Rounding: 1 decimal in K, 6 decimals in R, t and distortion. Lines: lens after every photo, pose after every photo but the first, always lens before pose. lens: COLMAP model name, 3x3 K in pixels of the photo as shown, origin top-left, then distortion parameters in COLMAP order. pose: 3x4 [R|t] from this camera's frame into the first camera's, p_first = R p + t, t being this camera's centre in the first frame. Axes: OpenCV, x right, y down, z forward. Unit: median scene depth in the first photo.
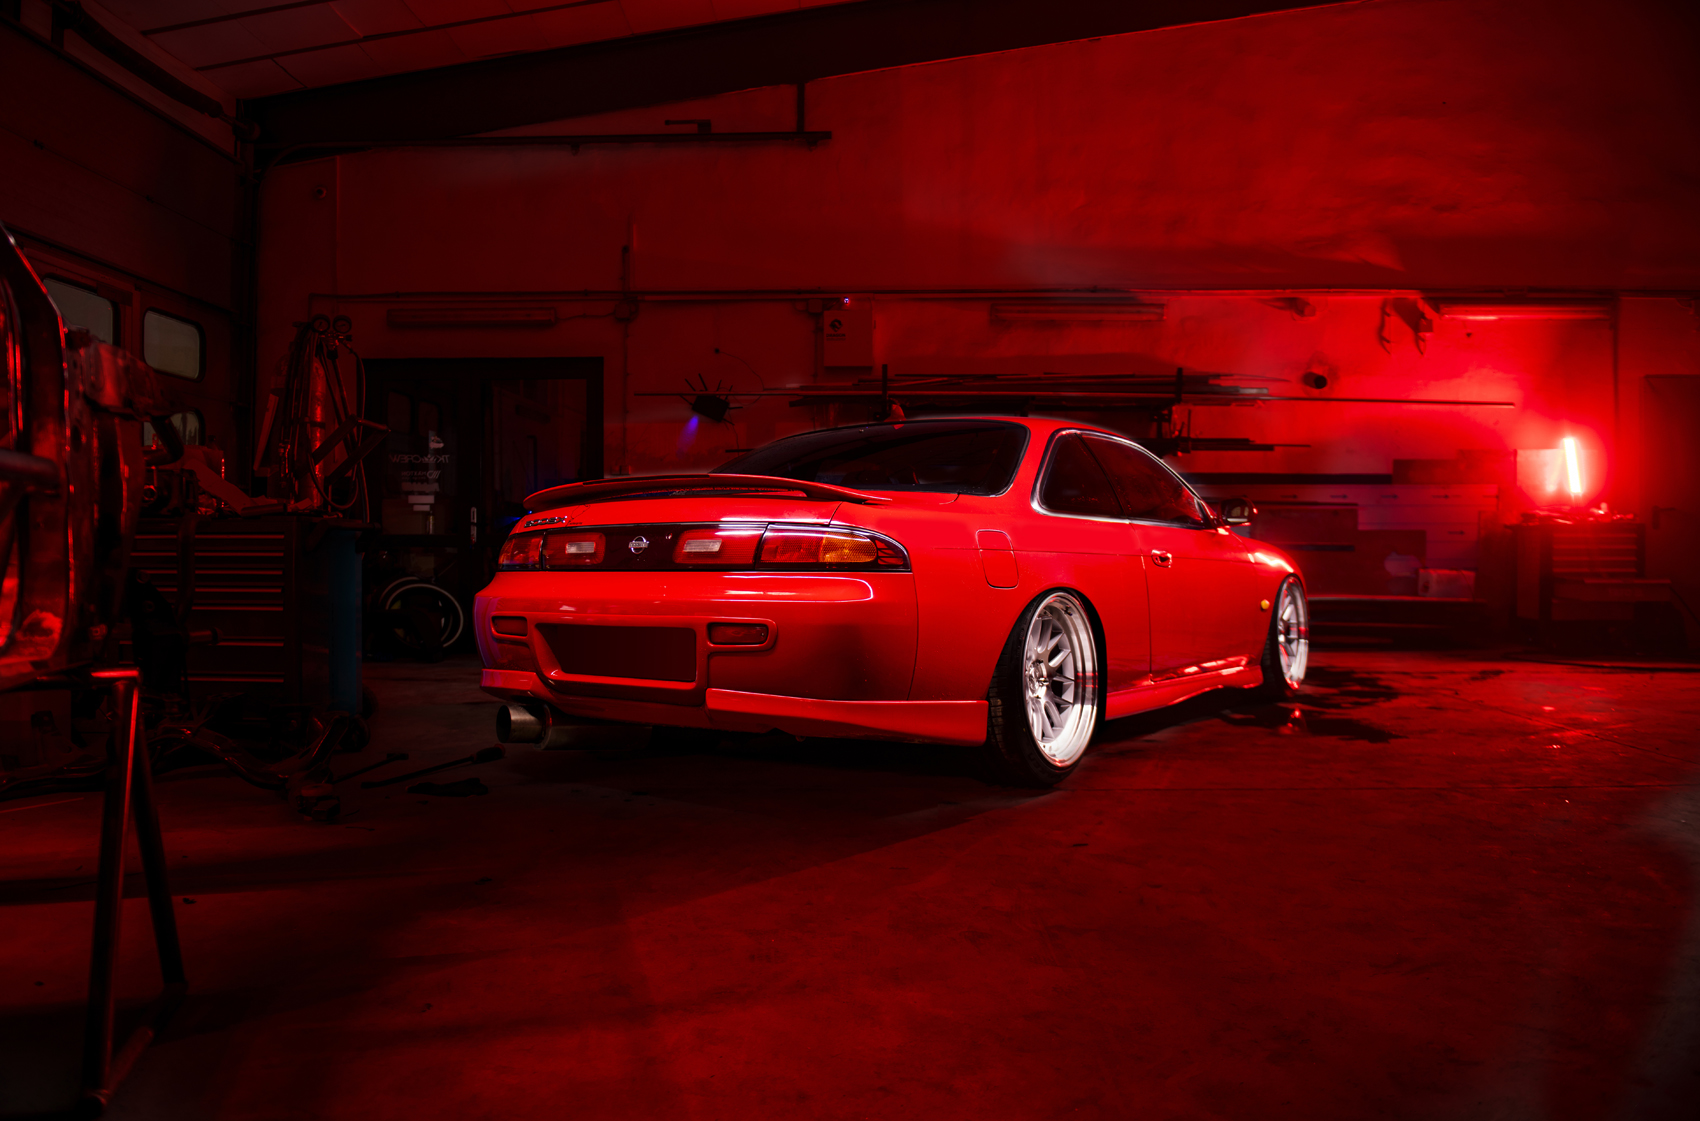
lens RADIAL K [[1247.4, 0, 850.0], [0, 1247.4, 560.5], [0, 0, 1]] dist [-0.036555, -0.005937]
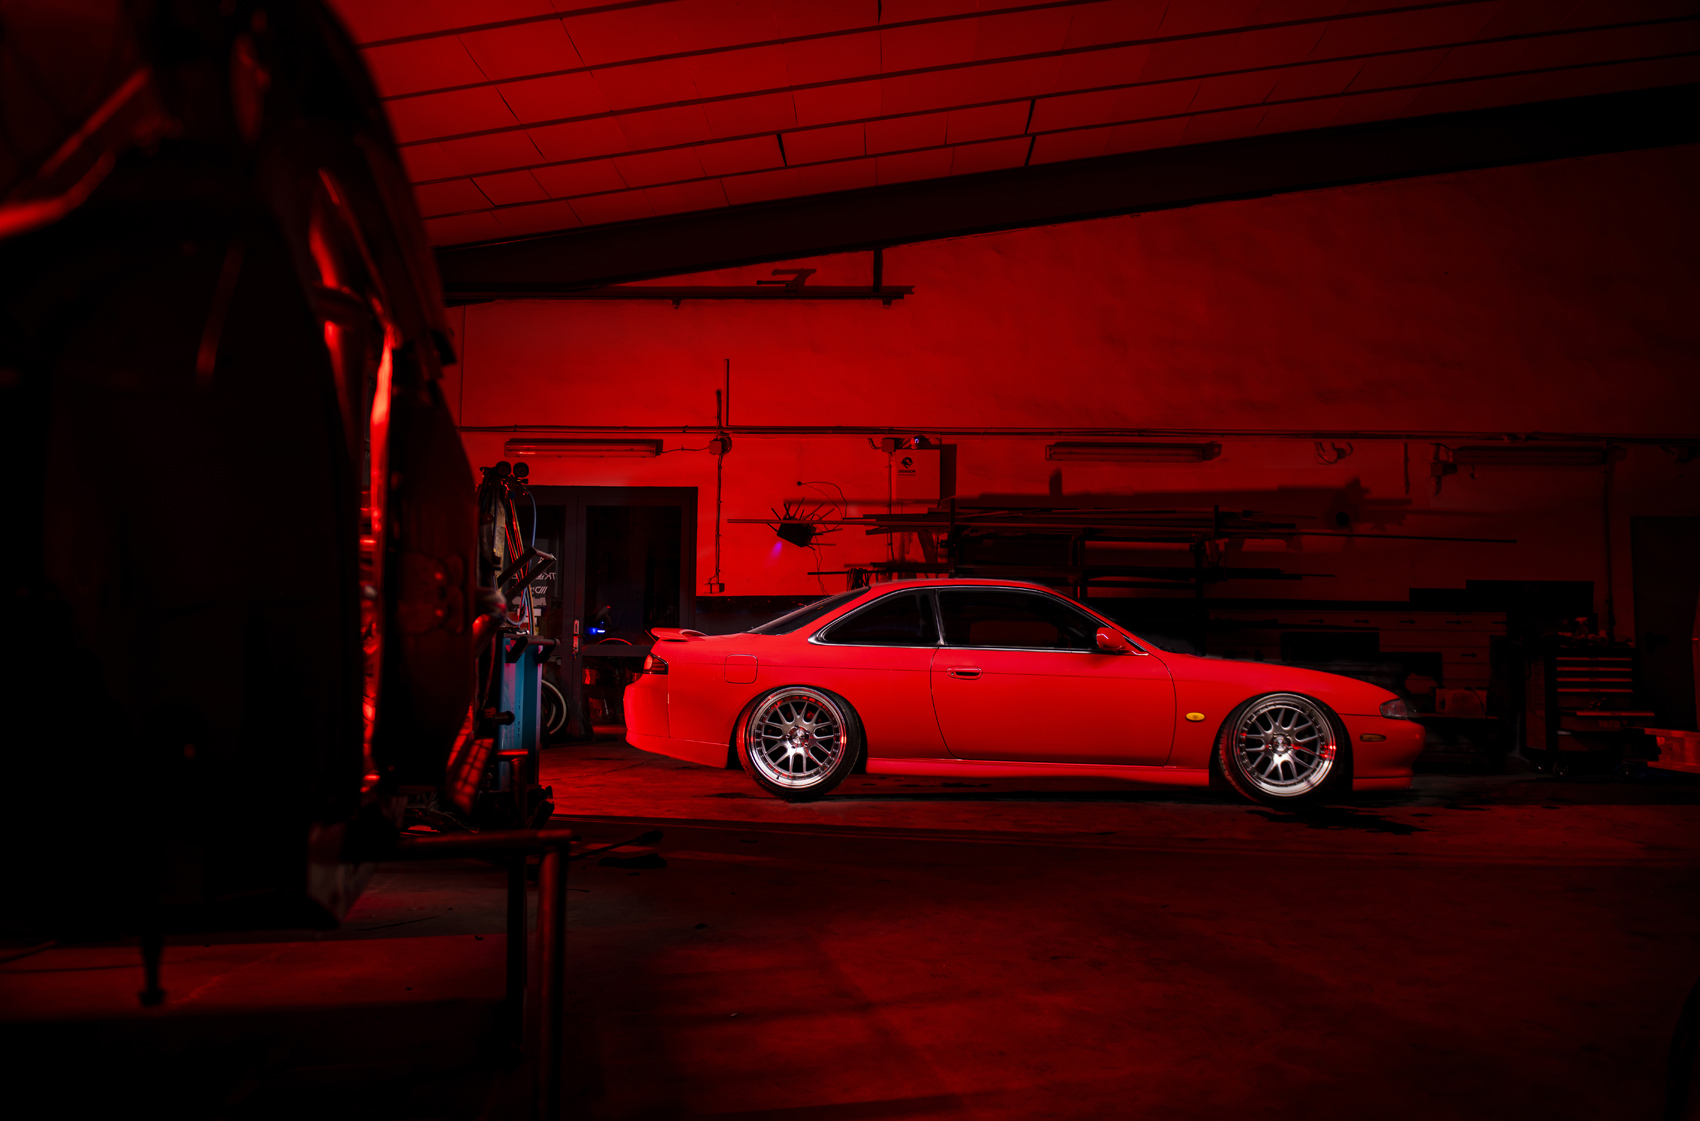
lens RADIAL K [[1229.8, 0, 875.7], [0, 1229.8, 553.1], [0, 0, 1]] dist [-0.030090, -0.000009]
pose [[0.999913, 0.013033, -0.002213, -0.037419], [-0.013186, 0.995223, -0.096732, -0.001123], [0.000941, 0.096752, 0.995308, -0.092692]]
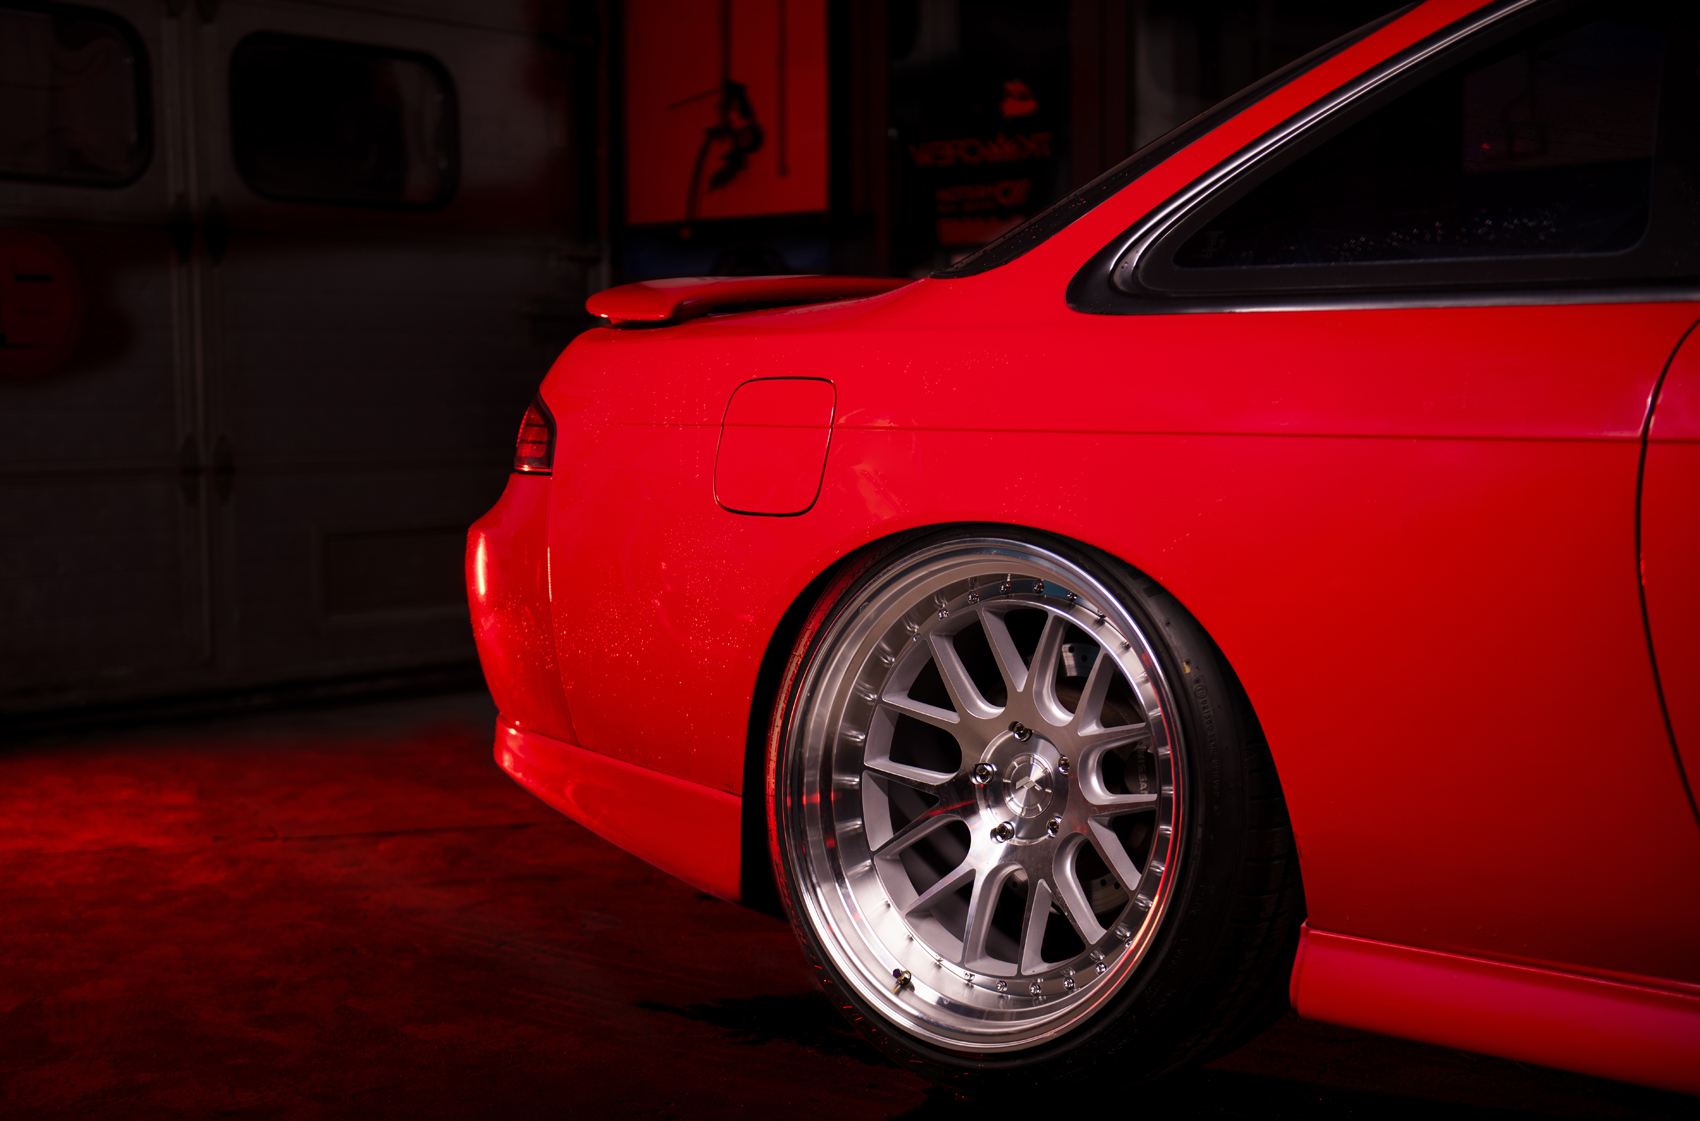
lens RADIAL K [[2609.6, 0, 846.3], [0, 2609.6, 590.8], [0, 0, 1]] dist [0.127653, -0.021865]
pose [[0.789037, 0.032413, -0.613490, 0.094080], [0.007803, 0.997998, 0.062764, -0.004751], [0.614296, -0.054310, 0.787204, 0.412621]]
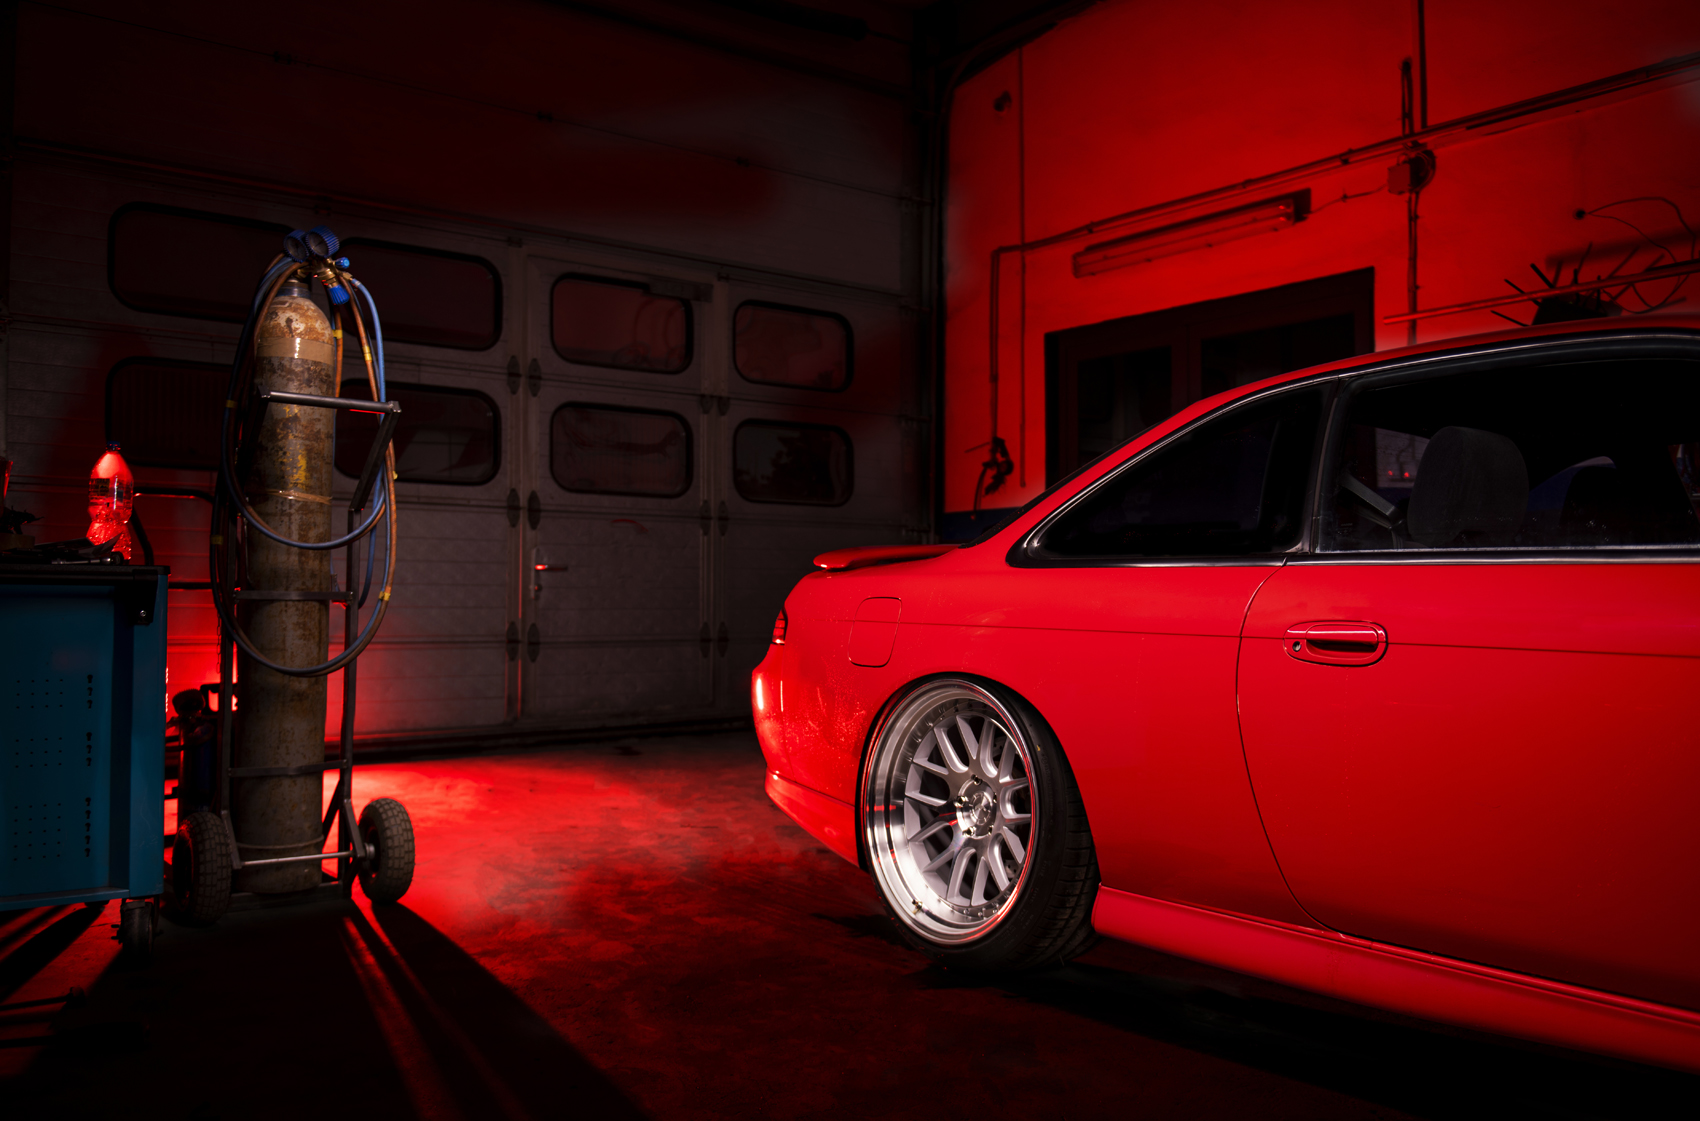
lens RADIAL K [[1479.8, 0, 827.9], [0, 1479.8, 565.9], [0, 0, 1]] dist [0.006732, 0.000131]
pose [[0.629369, -0.023642, -0.776747, 0.169066], [-0.006695, 0.999335, -0.035841, -0.005630], [0.777078, 0.027758, 0.628792, 0.424173]]
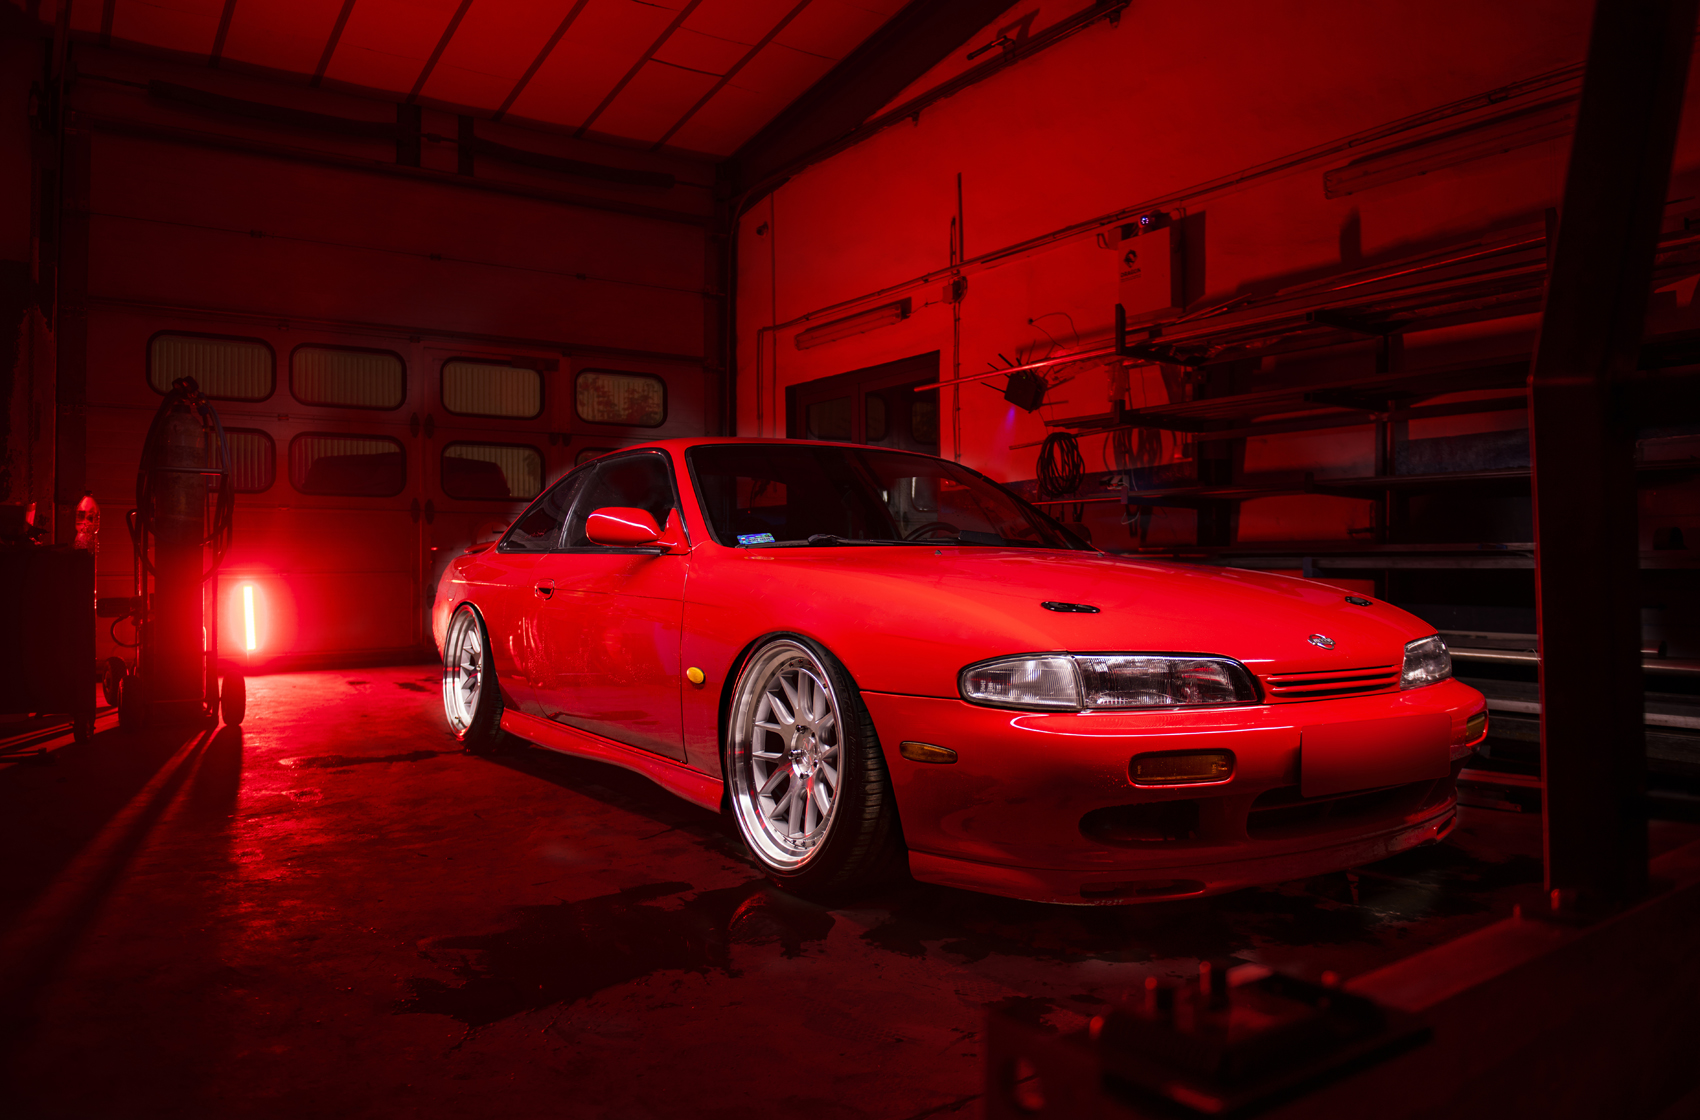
lens RADIAL K [[1247.4, 0, 850.0], [0, 1247.4, 560.0], [0, 0, 1]] dist [-0.036555, -0.005937]
pose [[0.591491, -0.014596, -0.806180, 0.485368], [0.003340, 0.999872, -0.015652, -0.005711], [0.806305, 0.006565, 0.591464, 0.469440]]
